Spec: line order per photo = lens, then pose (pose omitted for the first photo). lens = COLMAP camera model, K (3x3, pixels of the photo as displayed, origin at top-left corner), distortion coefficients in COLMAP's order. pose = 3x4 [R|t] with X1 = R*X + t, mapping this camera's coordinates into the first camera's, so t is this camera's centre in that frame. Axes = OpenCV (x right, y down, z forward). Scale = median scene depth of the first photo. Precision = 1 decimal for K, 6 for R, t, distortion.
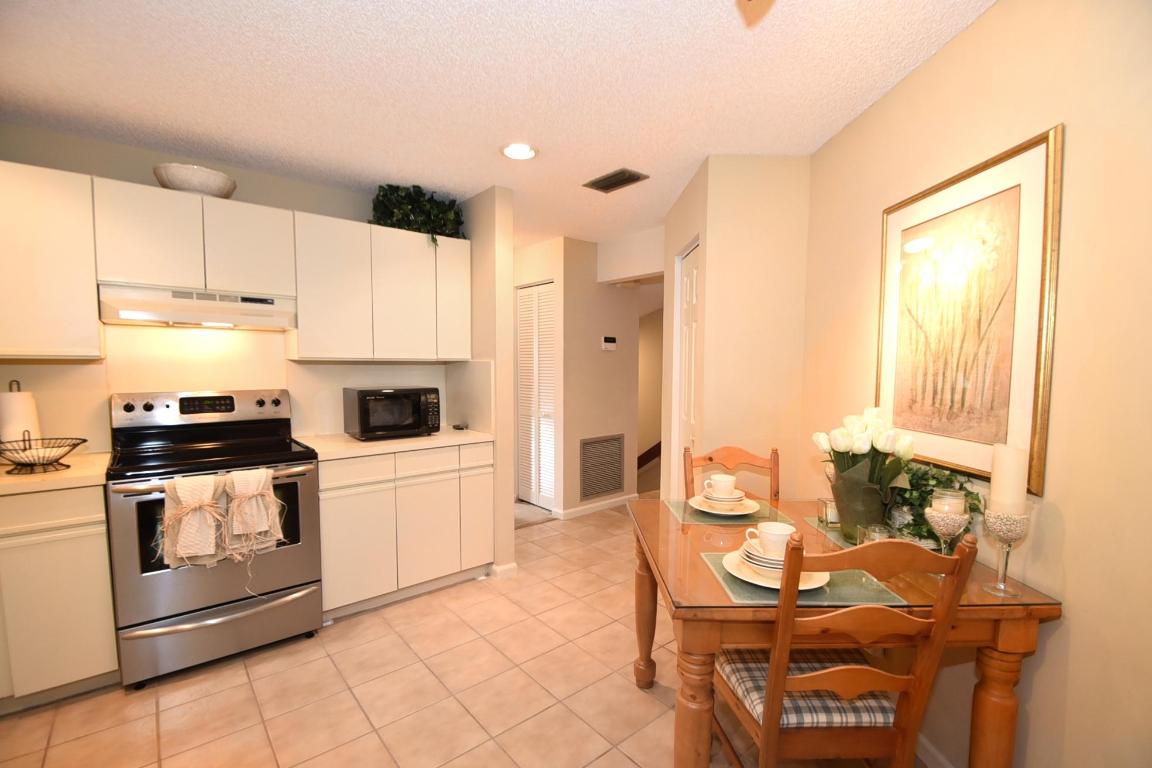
lens RADIAL K [[510.6, 0, 575.0], [0, 510.6, 400.3], [0, 0, 1]] dist [0.018131, -0.019337]
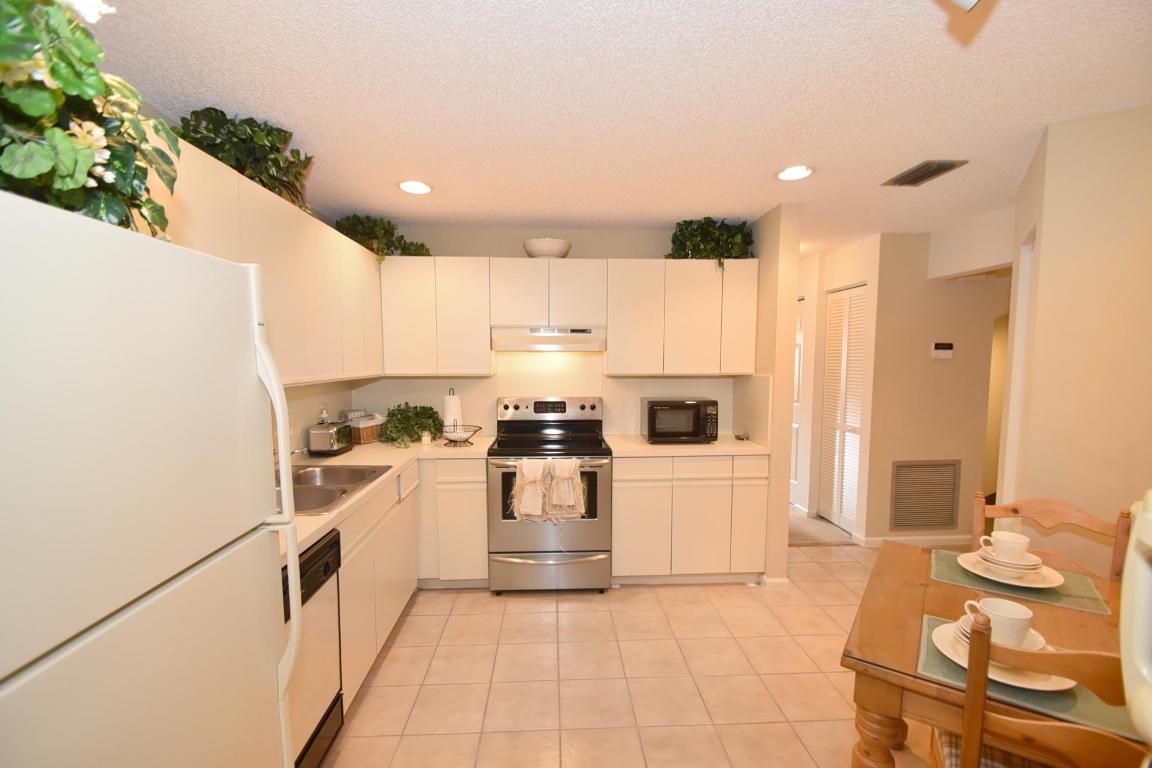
lens RADIAL K [[510.6, 0, 575.0], [0, 510.6, 400.3], [0, 0, 1]] dist [0.018131, -0.019337]
pose [[0.792348, 0.045593, -0.608363, 0.174929], [-0.038486, 0.998953, 0.024740, -0.046052], [0.608854, 0.003810, 0.793273, -0.054550]]
